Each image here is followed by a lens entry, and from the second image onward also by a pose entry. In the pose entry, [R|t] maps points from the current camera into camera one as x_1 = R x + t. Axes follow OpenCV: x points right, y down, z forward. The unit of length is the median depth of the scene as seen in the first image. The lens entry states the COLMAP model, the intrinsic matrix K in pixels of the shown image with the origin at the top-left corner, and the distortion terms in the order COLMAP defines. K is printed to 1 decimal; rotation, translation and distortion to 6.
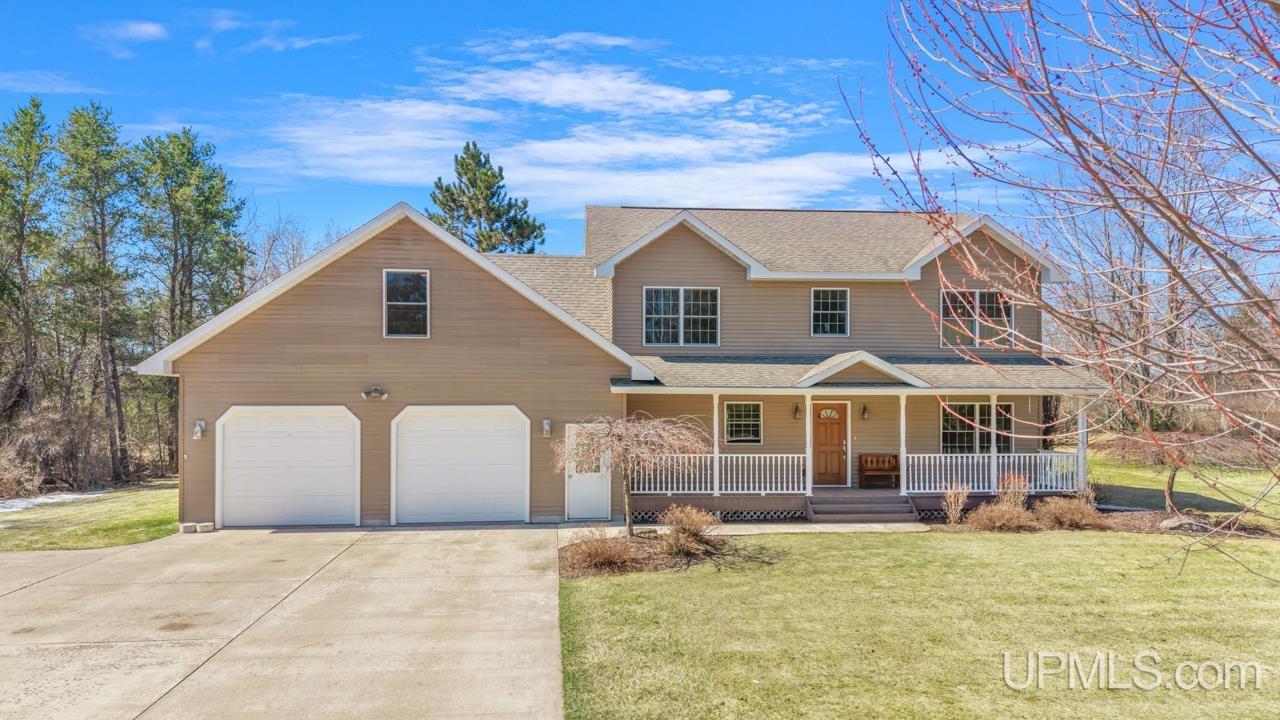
lens RADIAL K [[896.5, 0, 653.4], [0, 896.5, 399.7], [0, 0, 1]] dist [0.110515, -0.000626]
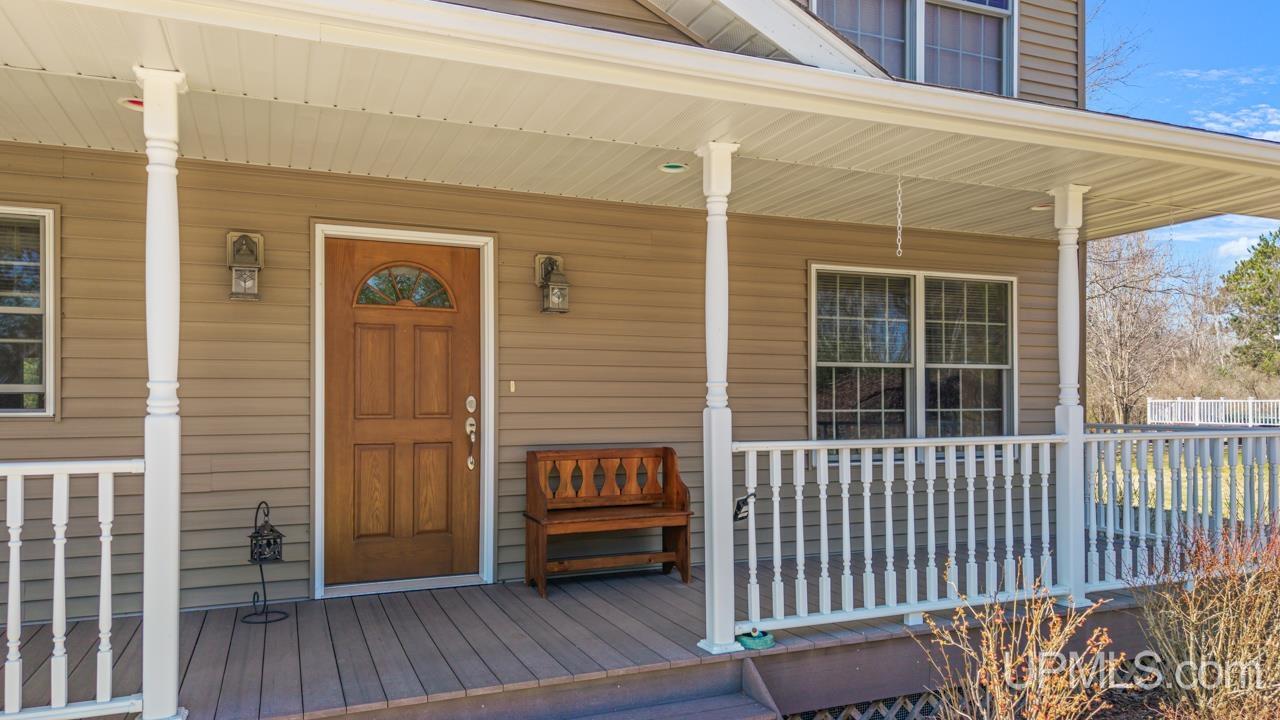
lens RADIAL K [[861.7, 0, 640.0], [0, 861.7, 360.0], [0, 0, 1]] dist [0.096435, -0.146930]
pose [[0.958293, 0.009362, 0.285635, 0.196199], [0.004338, 0.998872, -0.047293, 0.048917], [-0.285755, 0.046560, 0.957171, 0.788393]]
